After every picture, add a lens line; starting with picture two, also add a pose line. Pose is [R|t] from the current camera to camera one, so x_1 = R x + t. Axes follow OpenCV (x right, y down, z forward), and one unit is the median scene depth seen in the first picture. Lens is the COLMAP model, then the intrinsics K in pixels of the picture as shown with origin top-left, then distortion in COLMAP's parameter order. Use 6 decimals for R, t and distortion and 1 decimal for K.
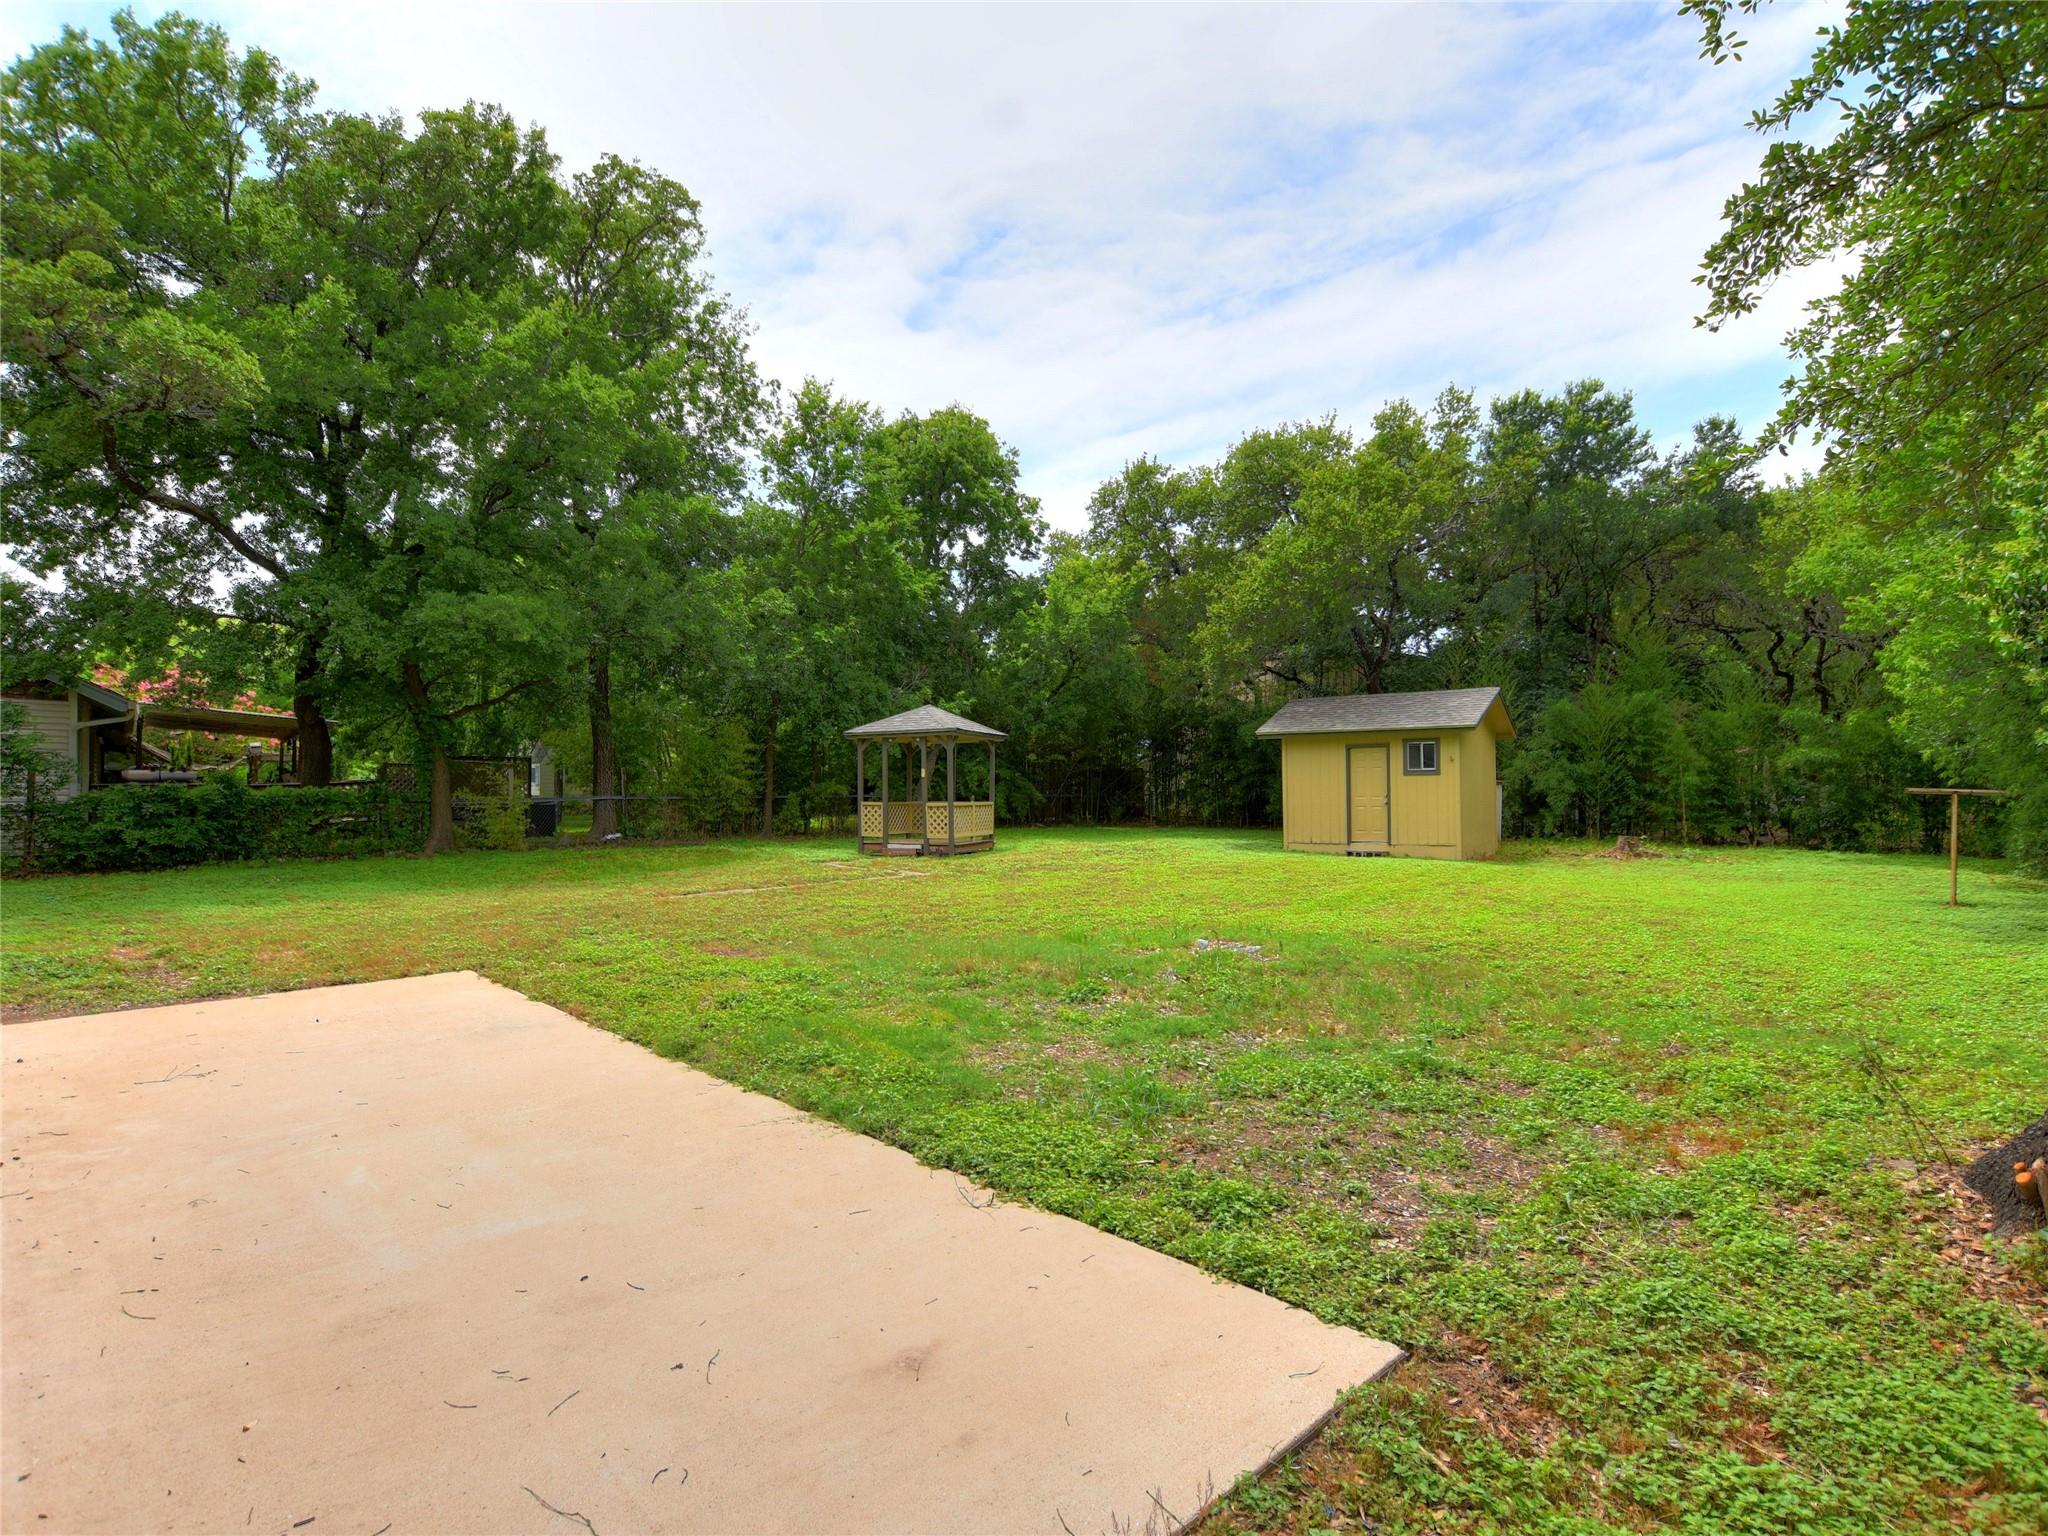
lens RADIAL K [[1039.9, 0, 1031.8], [0, 1039.9, 766.1], [0, 0, 1]] dist [-0.005245, -0.000332]
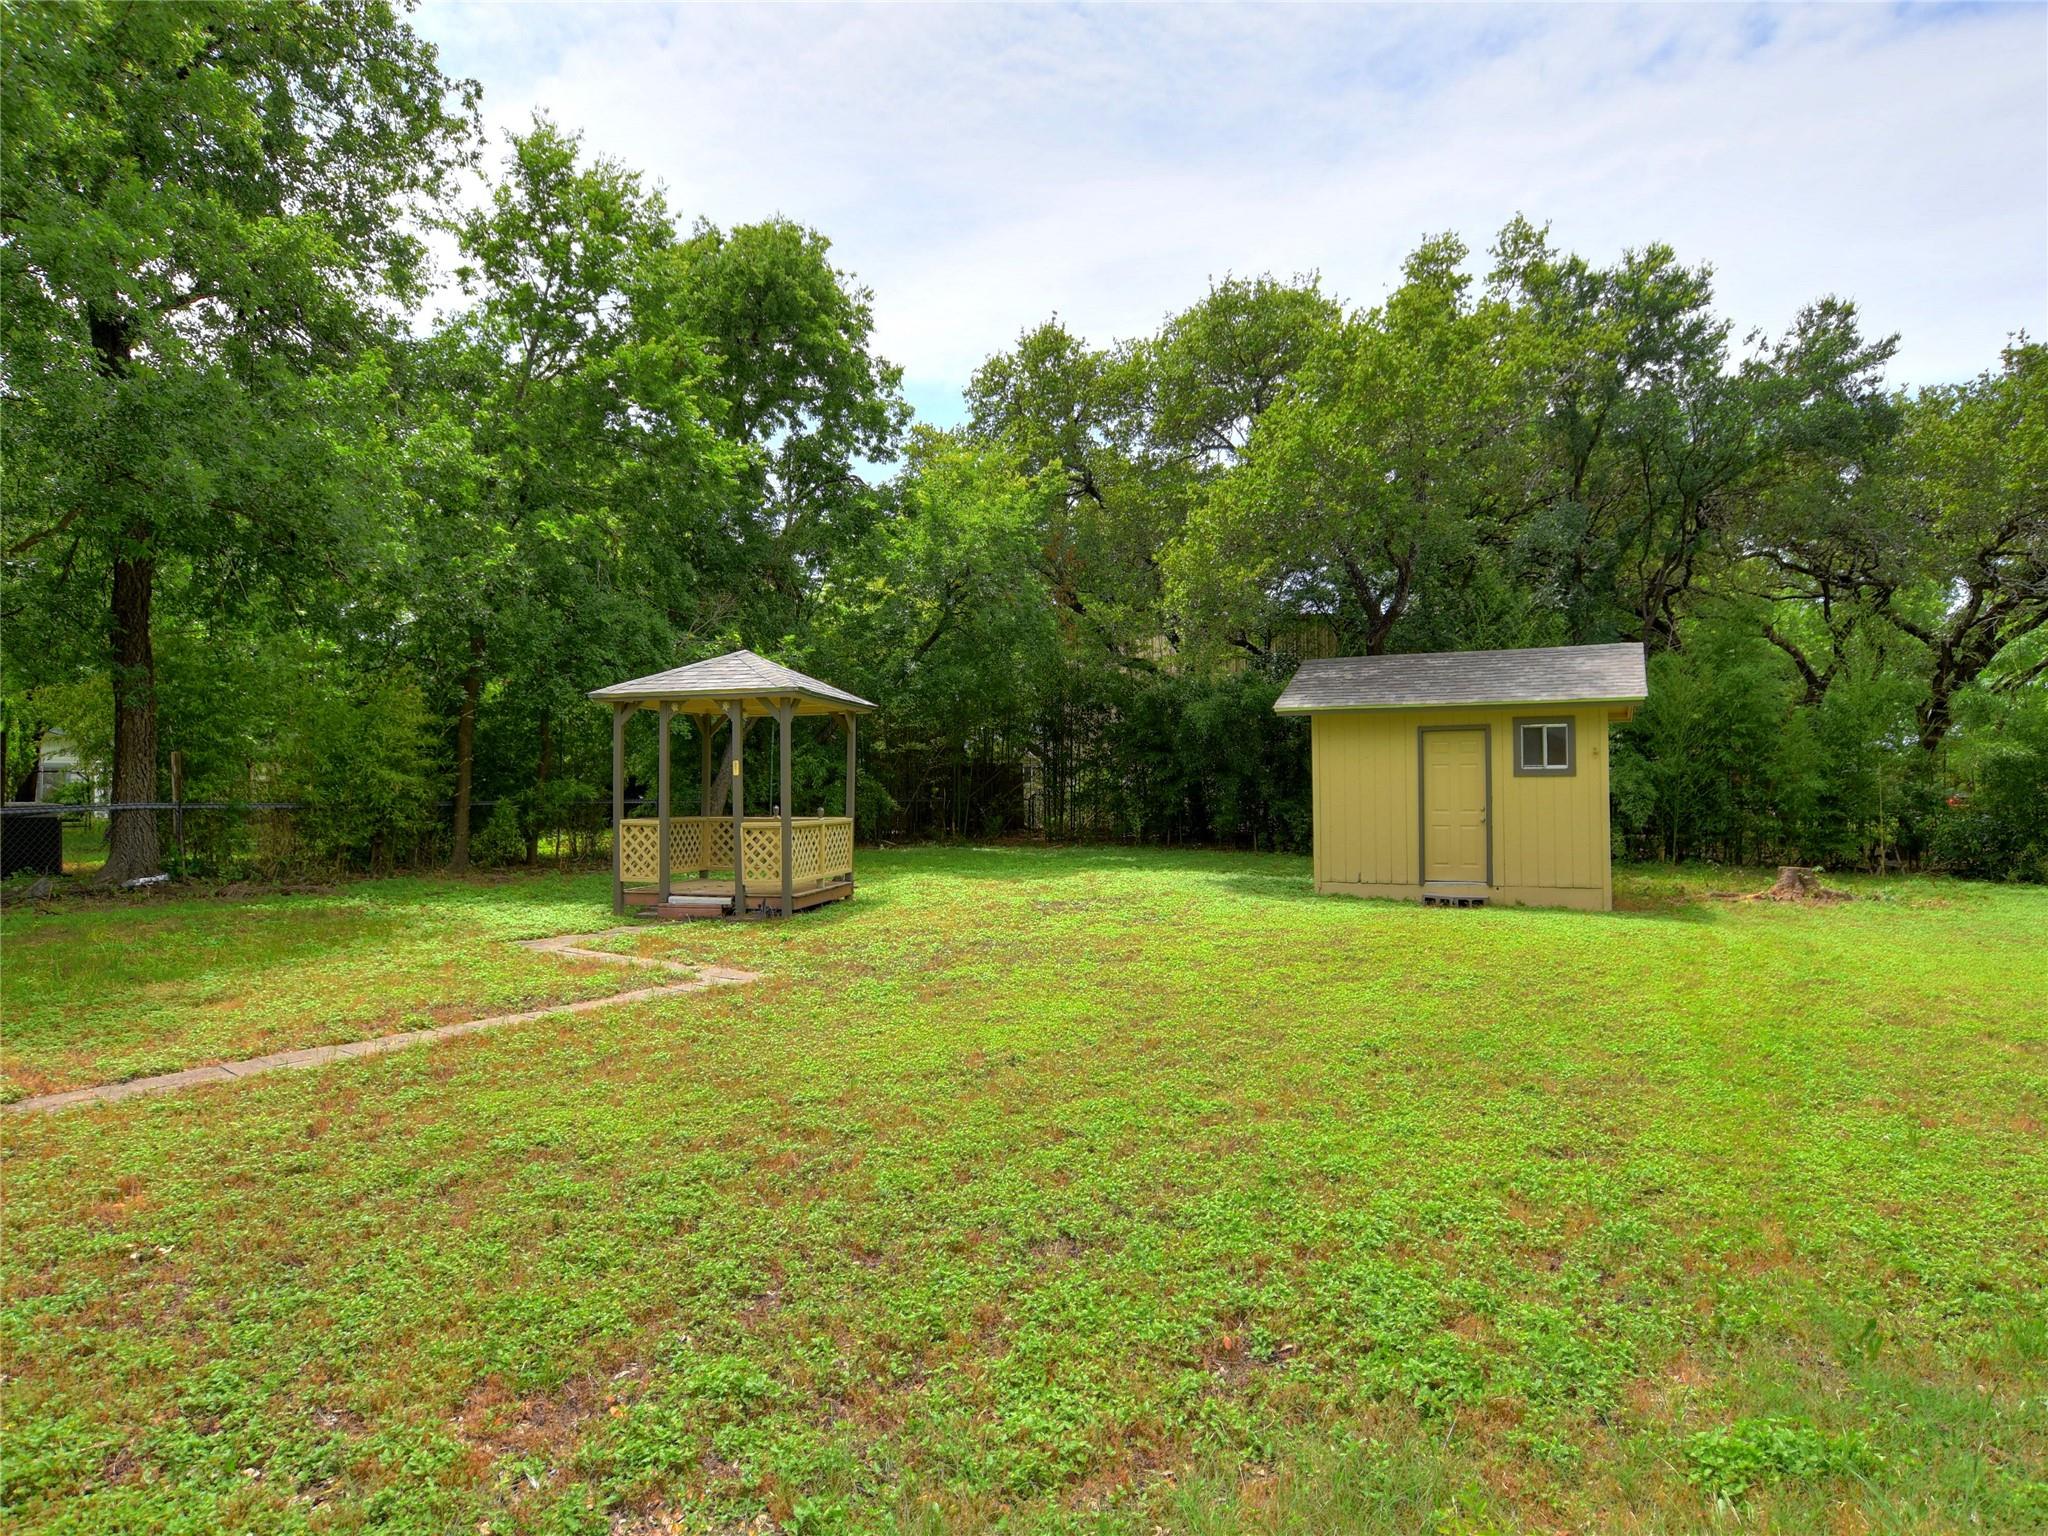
lens RADIAL K [[1096.2, 0, 1019.5], [0, 1096.2, 761.4], [0, 0, 1]] dist [-0.001238, -0.000958]
pose [[0.984378, 0.009645, 0.175804, -0.045733], [-0.009526, 0.999953, -0.001519, 0.002445], [-0.175810, -0.000180, 0.984424, 0.311188]]
